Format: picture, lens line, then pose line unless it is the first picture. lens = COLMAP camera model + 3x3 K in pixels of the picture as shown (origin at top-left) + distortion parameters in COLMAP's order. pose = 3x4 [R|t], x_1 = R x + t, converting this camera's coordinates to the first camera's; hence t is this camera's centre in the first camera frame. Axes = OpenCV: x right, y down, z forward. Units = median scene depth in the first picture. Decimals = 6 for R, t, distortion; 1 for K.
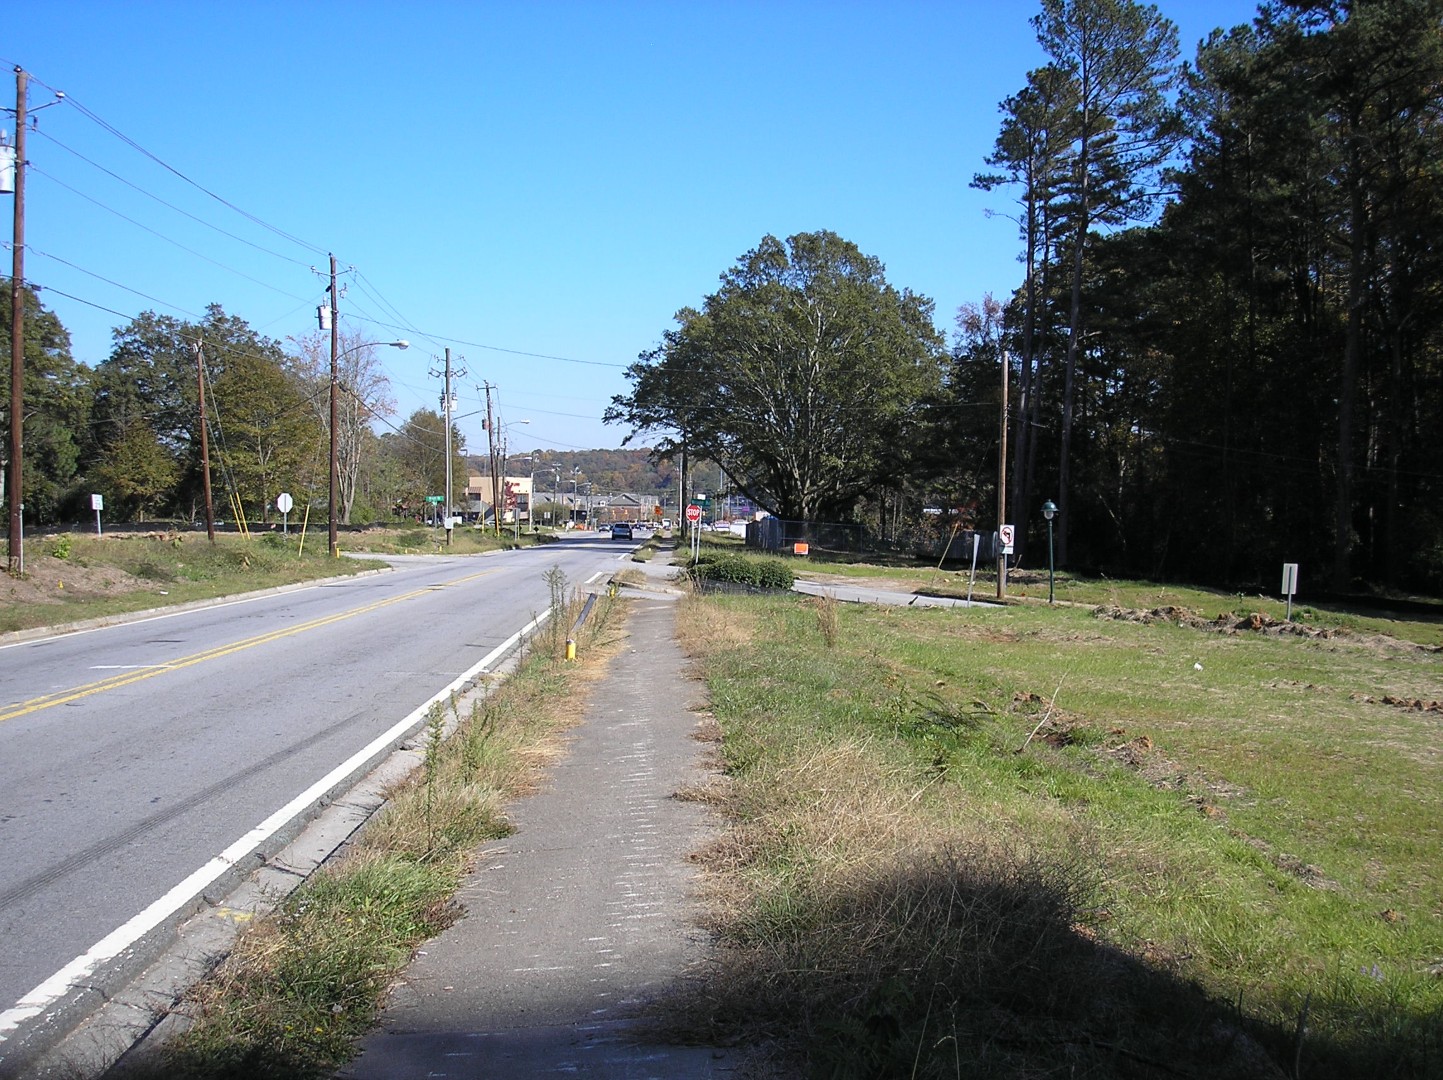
lens RADIAL K [[1604.2, 0, 714.7], [0, 1604.2, 533.5], [0, 0, 1]] dist [-0.176685, 0.070950]
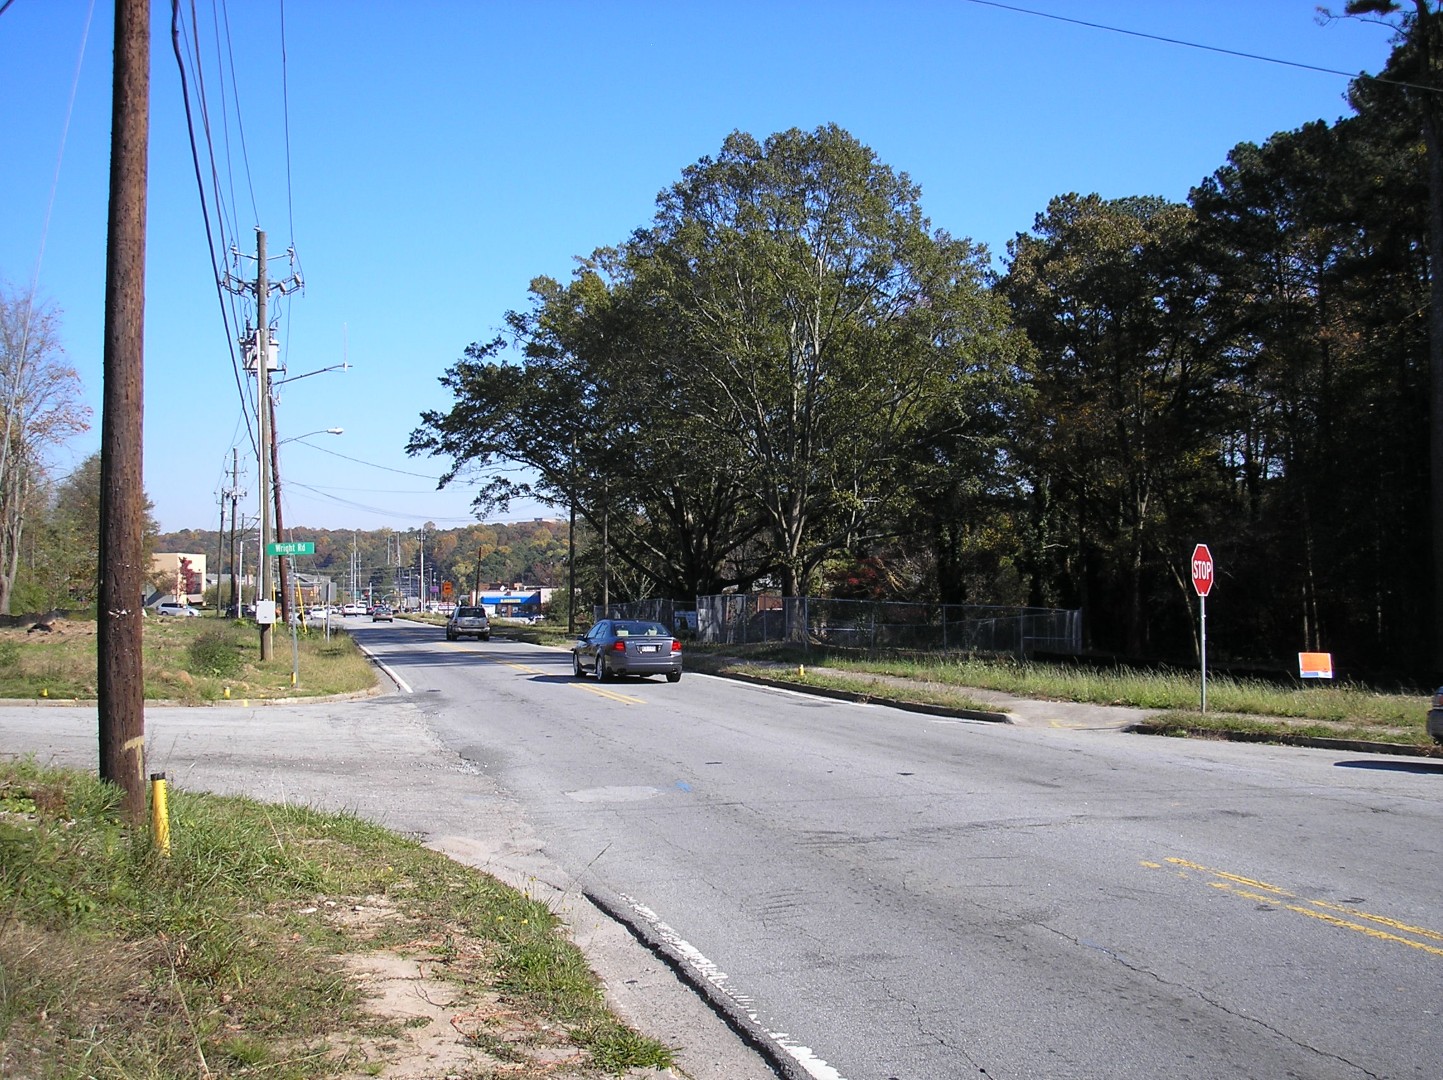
lens RADIAL K [[1604.2, 0, 714.7], [0, 1604.2, 533.5], [0, 0, 1]] dist [-0.176685, 0.070950]
pose [[0.976005, -0.007301, 0.217626, -0.090372], [0.018090, 0.998702, -0.047622, -0.003166], [-0.216996, 0.050416, 0.974870, 0.344103]]
